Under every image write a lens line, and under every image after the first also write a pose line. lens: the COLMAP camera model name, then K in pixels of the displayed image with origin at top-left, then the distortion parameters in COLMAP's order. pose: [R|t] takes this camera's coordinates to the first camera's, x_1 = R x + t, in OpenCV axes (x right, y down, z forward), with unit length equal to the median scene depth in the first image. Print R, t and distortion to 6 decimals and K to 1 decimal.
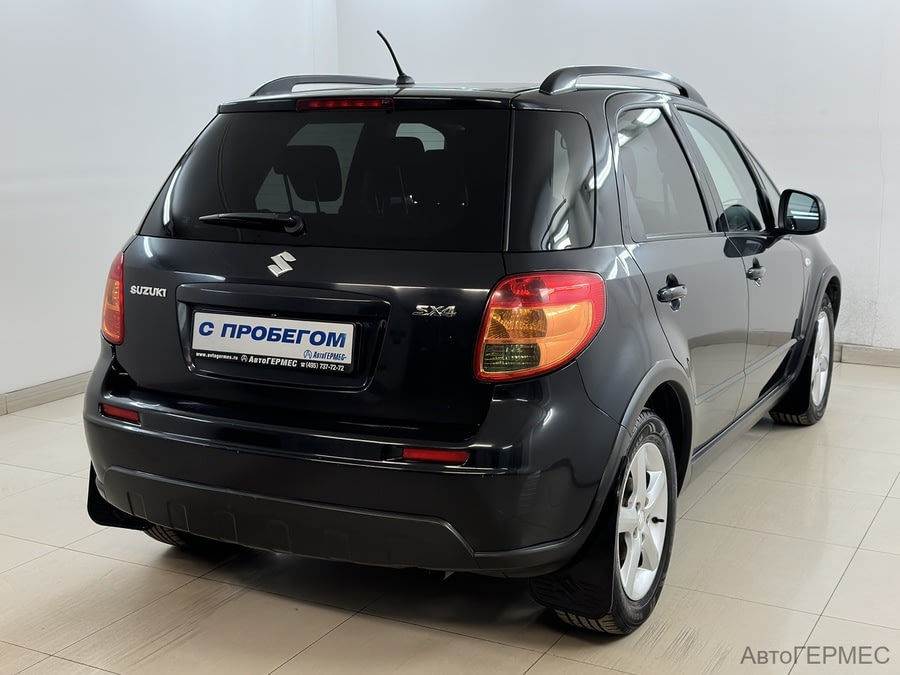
lens RADIAL K [[1175.3, 0, 451.8], [0, 1175.3, 341.7], [0, 0, 1]] dist [0.039705, 0.000000]
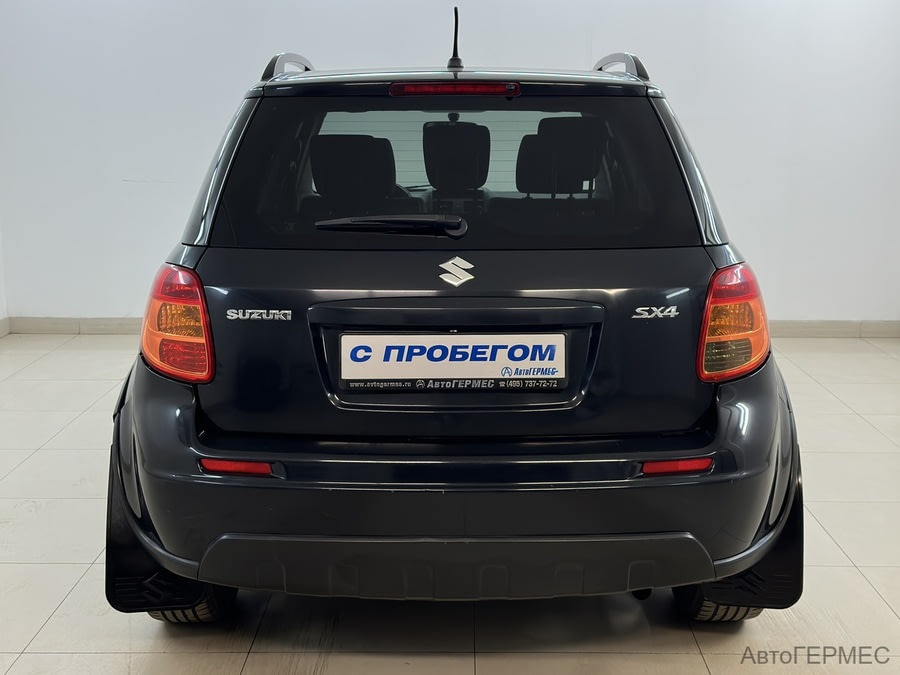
lens RADIAL K [[1175.3, 0, 450.9], [0, 1175.3, 332.8], [0, 0, 1]] dist [0.039705, 0.000000]
pose [[0.885314, -0.080023, 0.458055, -0.556248], [0.077599, 0.996692, 0.024144, -0.042805], [-0.458472, 0.014169, 0.888596, 0.228720]]
